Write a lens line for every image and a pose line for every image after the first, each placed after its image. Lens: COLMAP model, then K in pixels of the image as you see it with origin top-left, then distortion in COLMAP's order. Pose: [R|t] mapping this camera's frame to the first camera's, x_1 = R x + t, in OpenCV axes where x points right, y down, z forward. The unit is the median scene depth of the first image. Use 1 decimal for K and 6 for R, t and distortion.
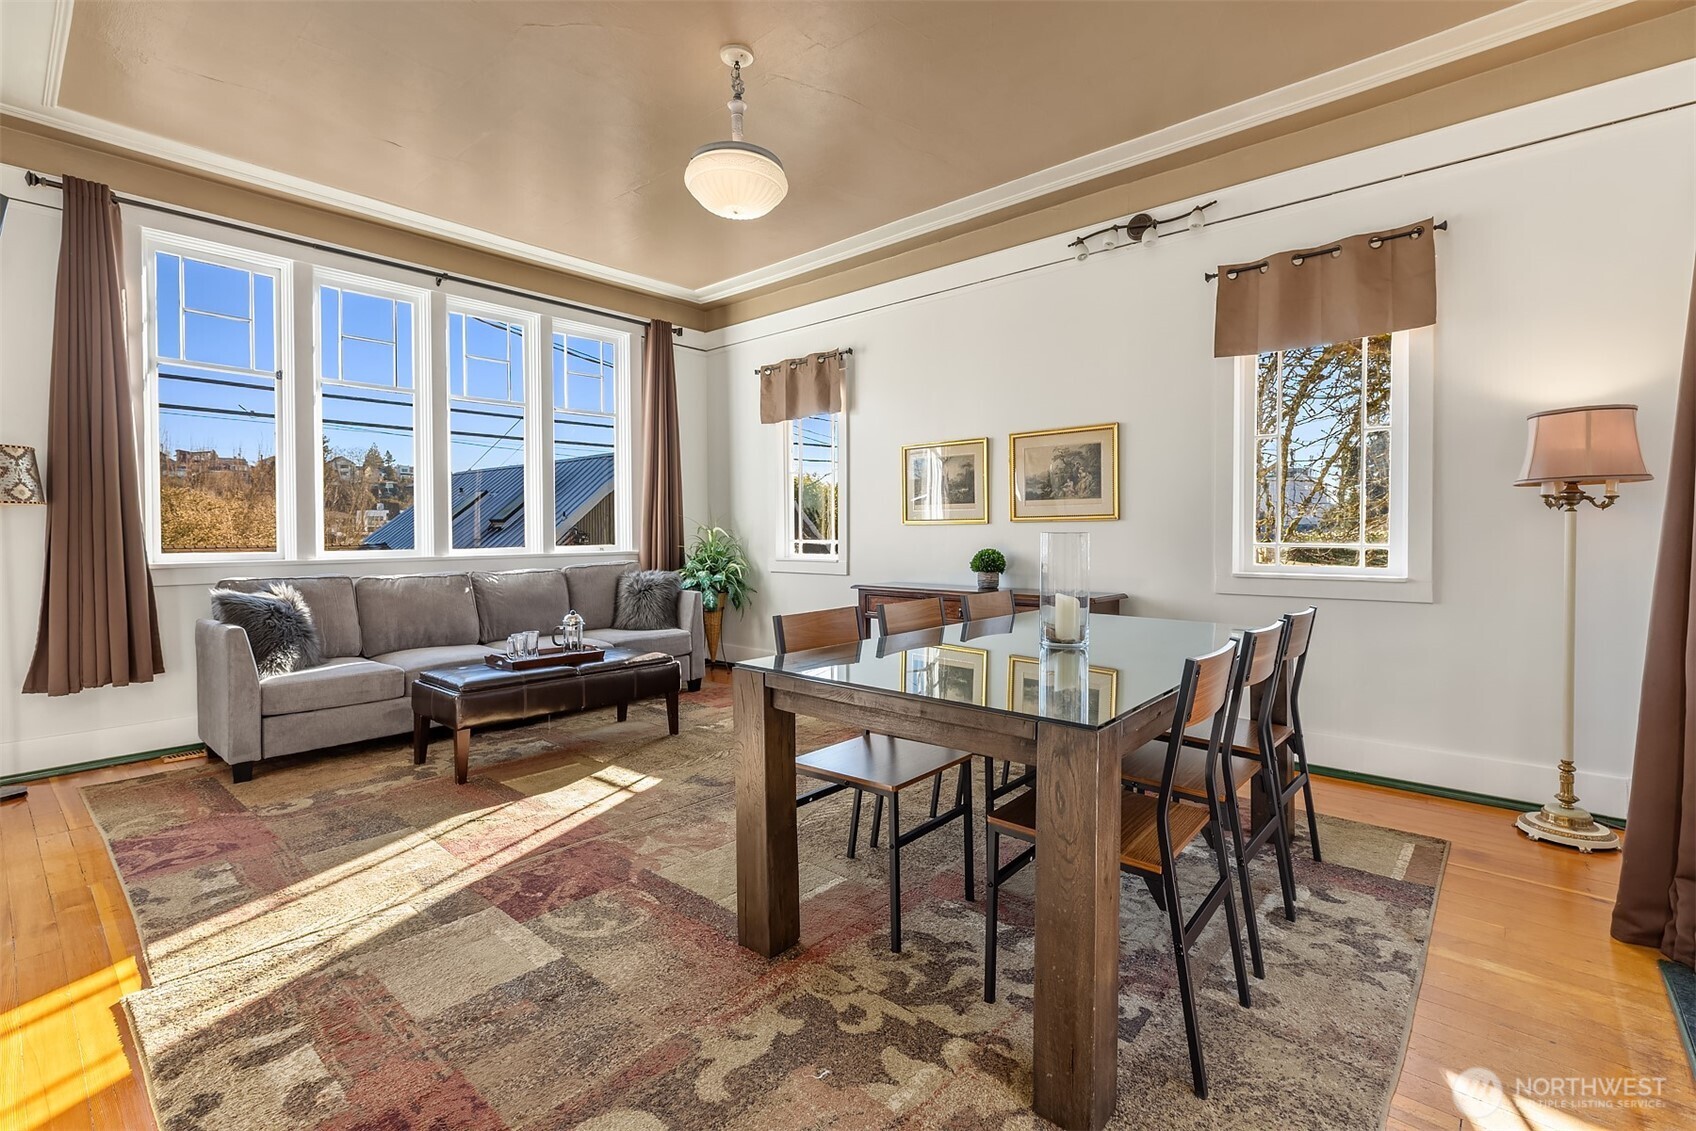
lens RADIAL K [[721.4, 0, 857.0], [0, 721.4, 543.6], [0, 0, 1]] dist [0.002205, -0.000099]
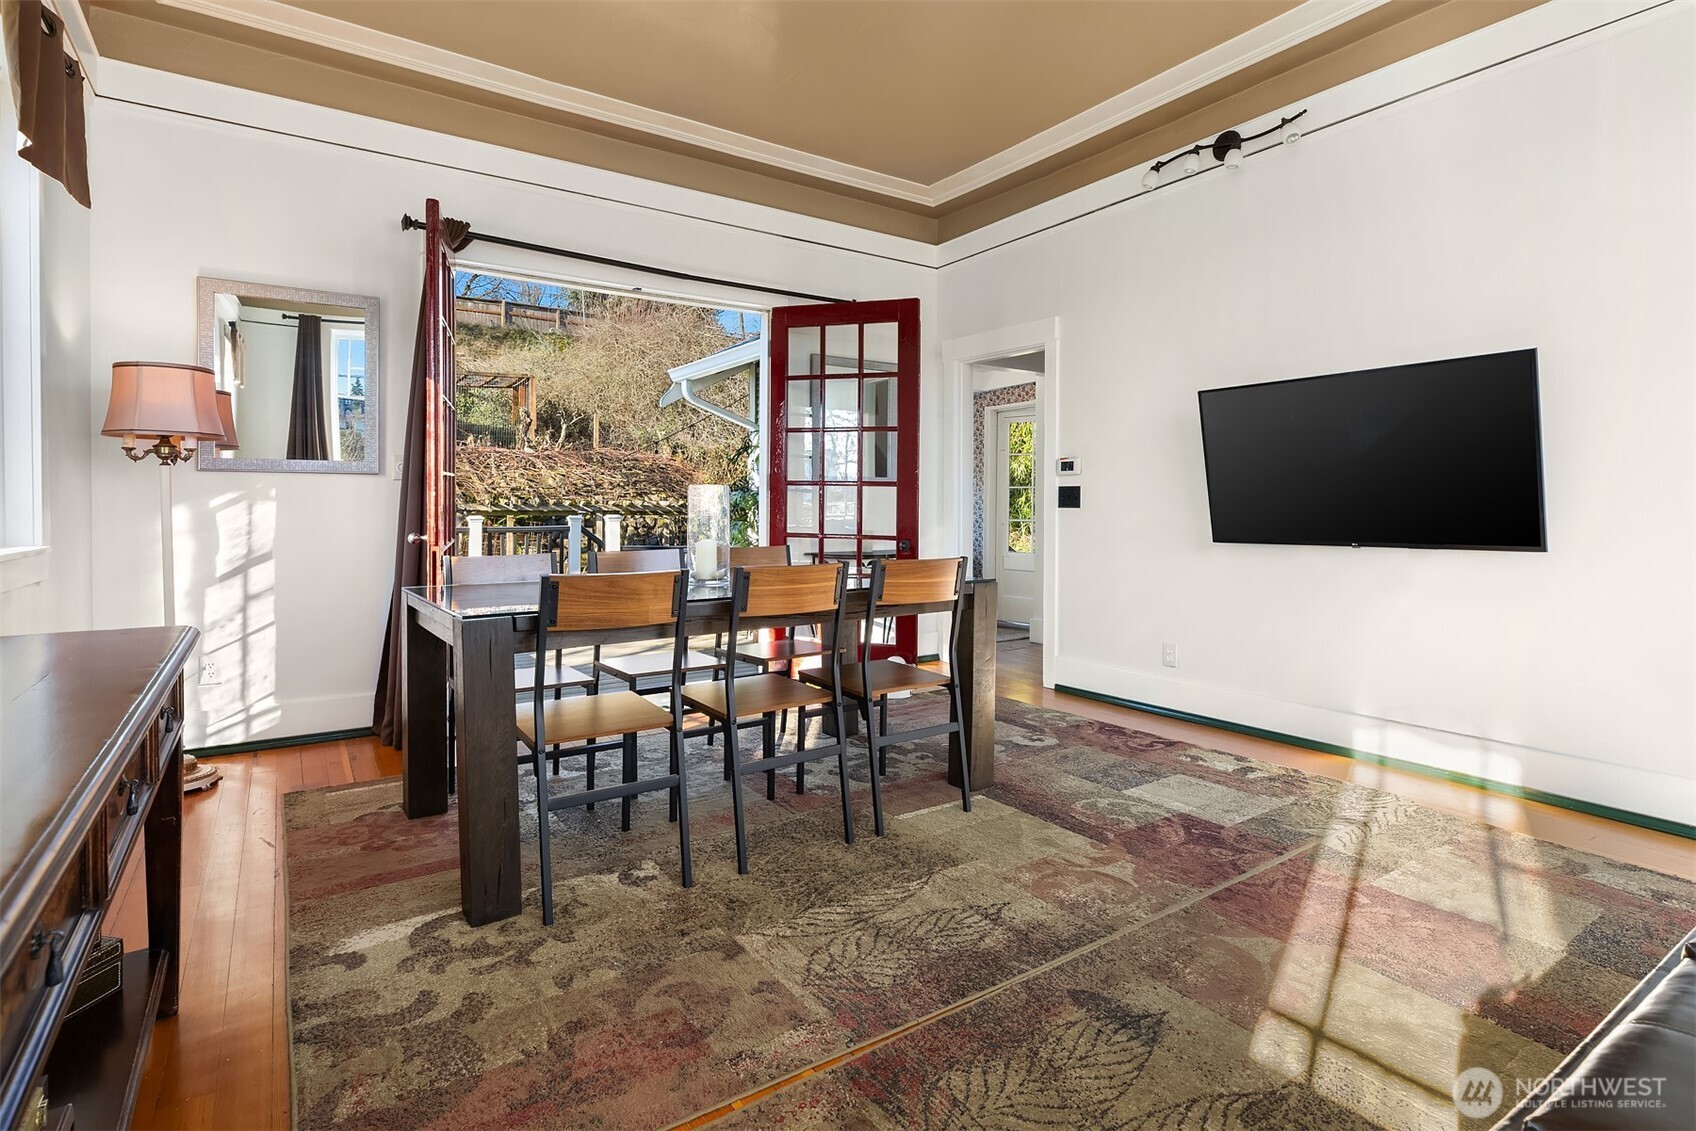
lens RADIAL K [[835.9, 0, 849.1], [0, 835.9, 519.0], [0, 0, 1]] dist [-0.000995, -0.000103]
pose [[-0.965025, -0.000579, 0.262156, -0.137669], [0.005091, 0.999768, 0.020949, 0.006426], [-0.262107, 0.021551, -0.964798, 1.133332]]
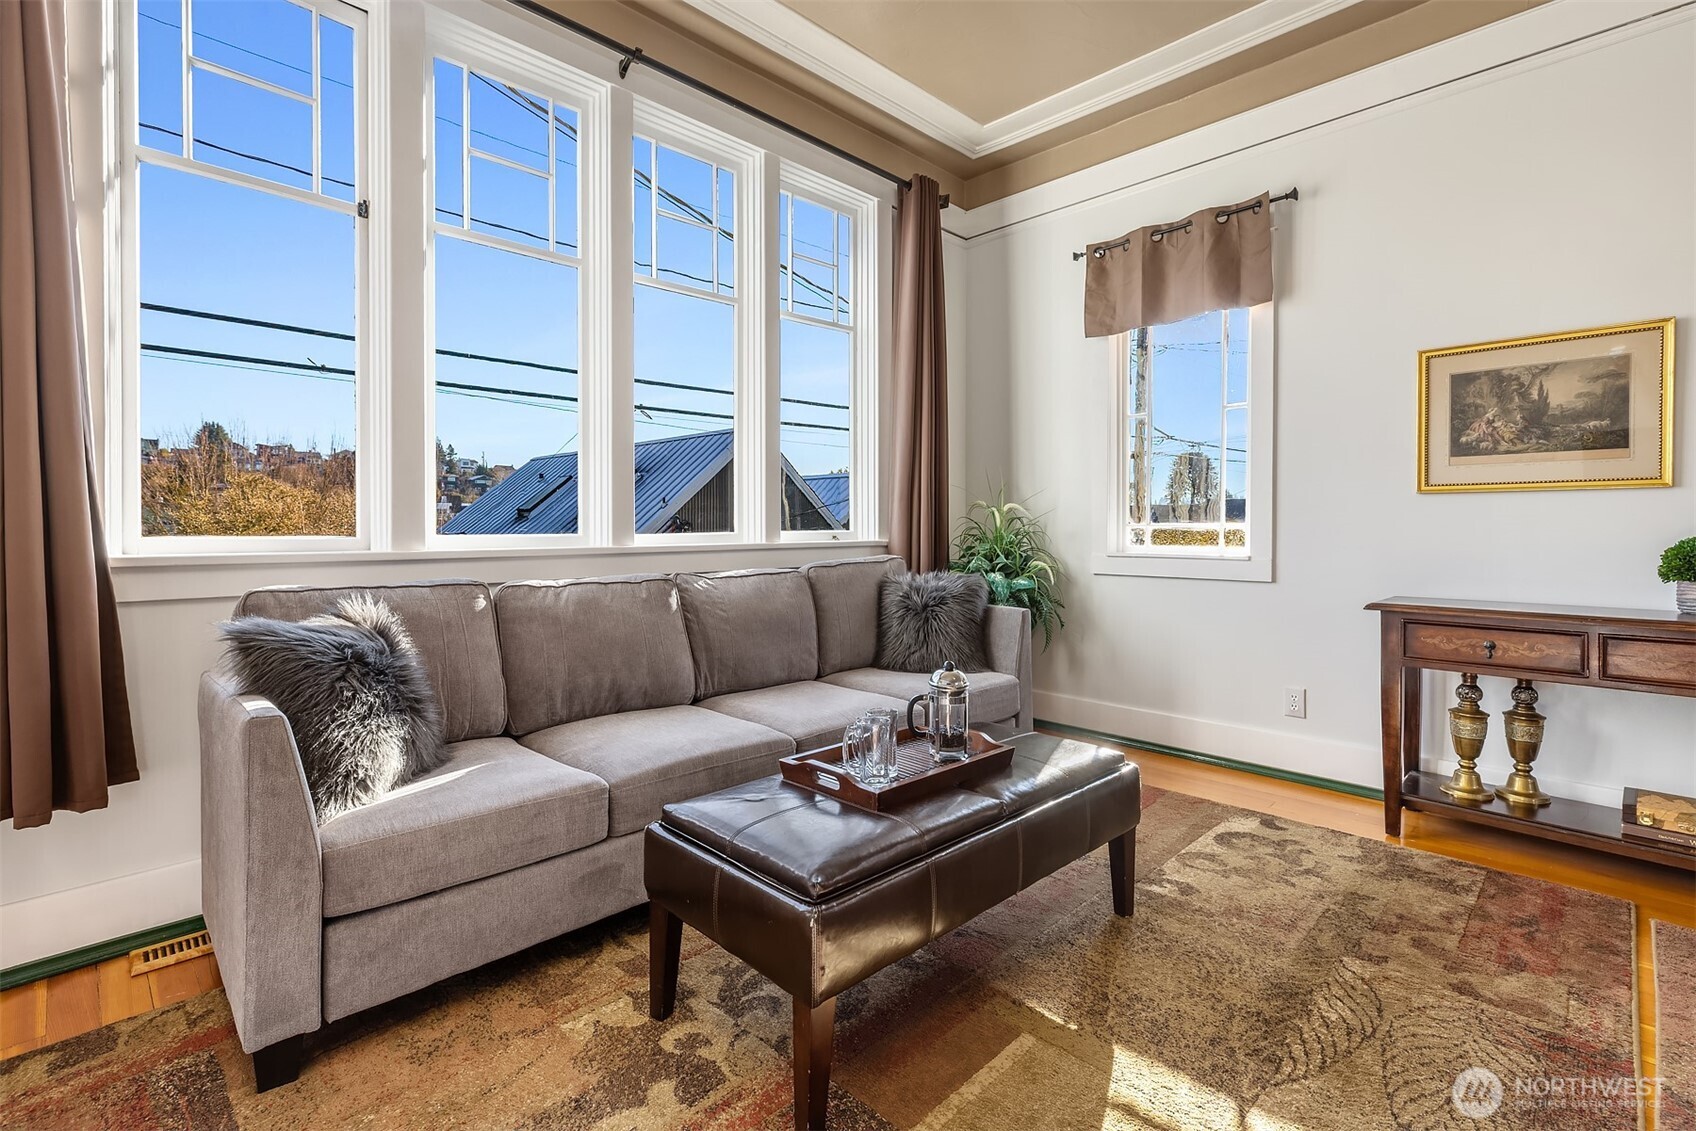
lens RADIAL K [[755.6, 0, 864.8], [0, 755.6, 532.3], [0, 0, 1]] dist [0.000450, -0.000336]
pose [[0.997045, 0.003156, -0.076750, -0.359785], [-0.003784, 0.999961, -0.008040, 0.011186], [0.076721, 0.008306, 0.997018, 0.440453]]
